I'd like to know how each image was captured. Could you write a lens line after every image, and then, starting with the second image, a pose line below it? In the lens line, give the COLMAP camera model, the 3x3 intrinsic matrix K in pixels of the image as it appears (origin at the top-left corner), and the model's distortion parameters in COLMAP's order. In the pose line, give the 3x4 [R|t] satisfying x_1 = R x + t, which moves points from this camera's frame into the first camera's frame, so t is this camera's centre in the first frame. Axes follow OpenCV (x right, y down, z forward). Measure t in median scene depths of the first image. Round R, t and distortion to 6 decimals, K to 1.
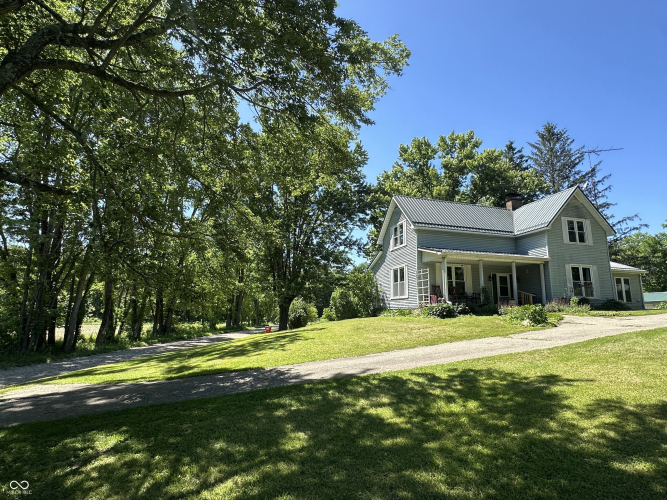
lens RADIAL K [[365.5, 0, 333.5], [0, 365.5, 250.0], [0, 0, 1]] dist [0.001358, 0.000248]
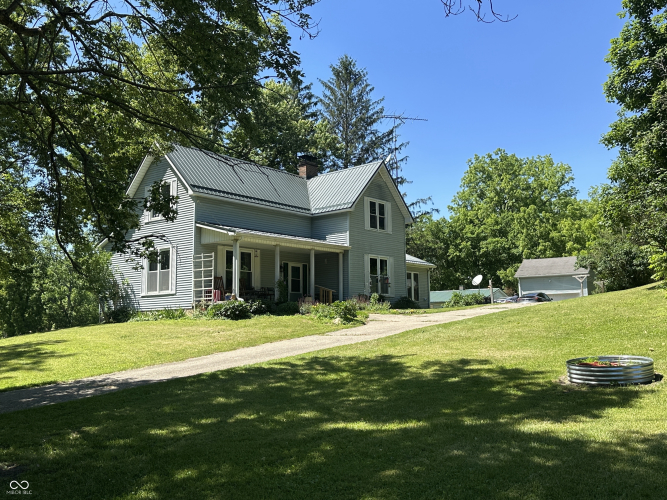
lens RADIAL K [[660.3, 0, 333.5], [0, 660.3, 250.0], [0, 0, 1]] dist [0.154745, -0.255586]
pose [[0.839935, 0.044358, 0.540872, -0.227827], [-0.074312, 0.996667, 0.033662, -0.016090], [-0.537576, -0.068467, 0.840431, -0.212506]]
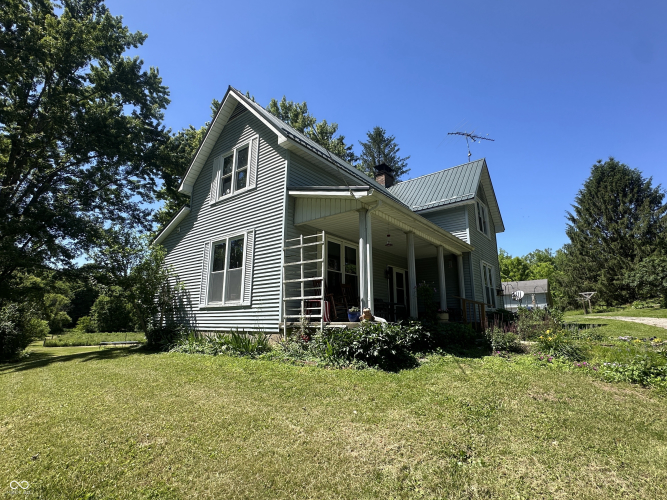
lens RADIAL K [[330.5, 0, 329.4], [0, 330.5, 249.7], [0, 0, 1]] dist [-0.014264, -0.000012]
pose [[0.824875, 0.111723, 0.554166, 0.060122], [-0.089325, 0.993721, -0.067380, 0.083269], [-0.558214, 0.006080, 0.829675, 0.626299]]
